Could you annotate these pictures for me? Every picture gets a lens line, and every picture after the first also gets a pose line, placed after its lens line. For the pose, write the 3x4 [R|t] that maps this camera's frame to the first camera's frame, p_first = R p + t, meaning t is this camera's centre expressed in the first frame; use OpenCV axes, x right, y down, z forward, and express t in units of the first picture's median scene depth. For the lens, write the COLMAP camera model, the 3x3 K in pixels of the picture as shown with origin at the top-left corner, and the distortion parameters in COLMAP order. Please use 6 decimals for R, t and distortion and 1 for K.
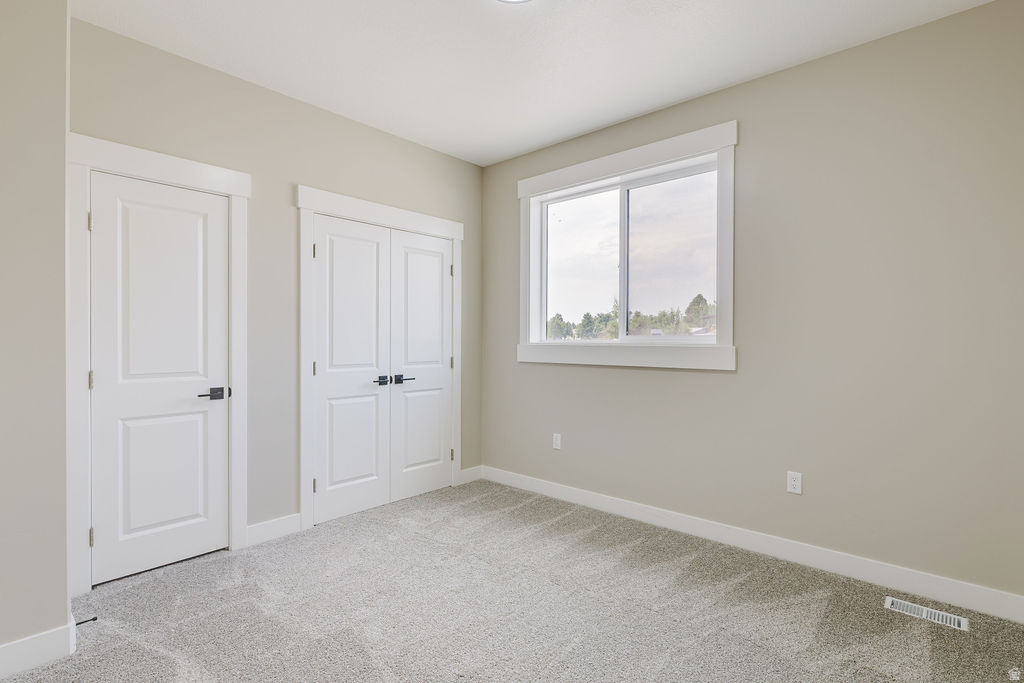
lens RADIAL K [[515.8, 0, 537.6], [0, 515.8, 345.6], [0, 0, 1]] dist [0.010046, 0.001242]
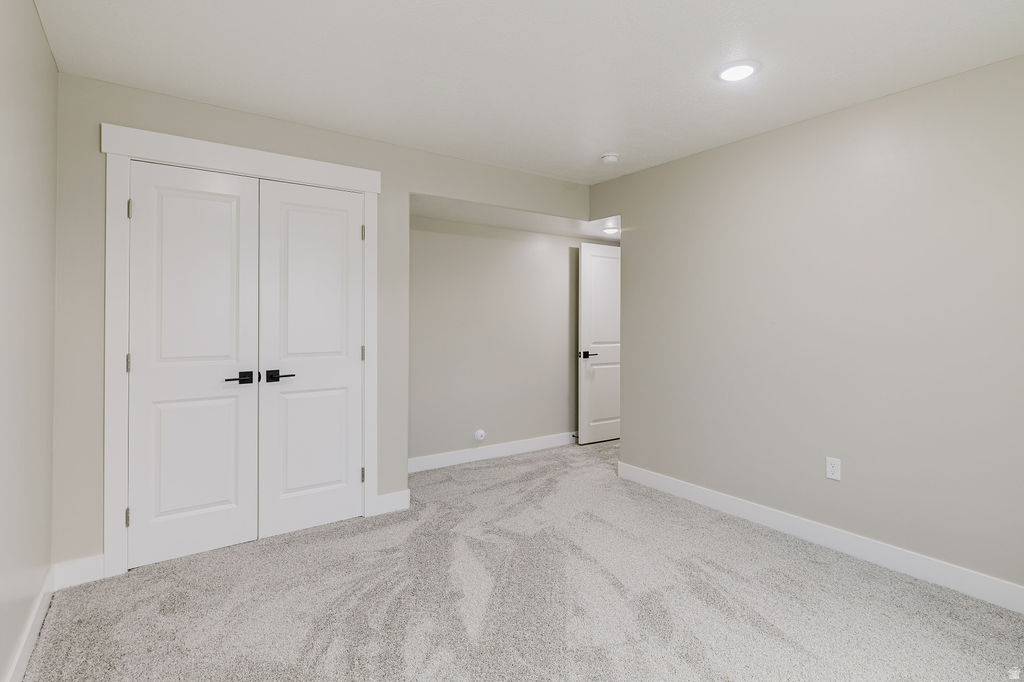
lens RADIAL K [[515.8, 0, 528.1], [0, 515.8, 312.0], [0, 0, 1]] dist [0.010046, 0.001242]
pose [[0.967566, -0.007904, -0.252495, 0.167519], [0.000137, 0.999527, -0.030765, -0.002979], [0.252619, 0.029733, 0.967109, 0.204612]]
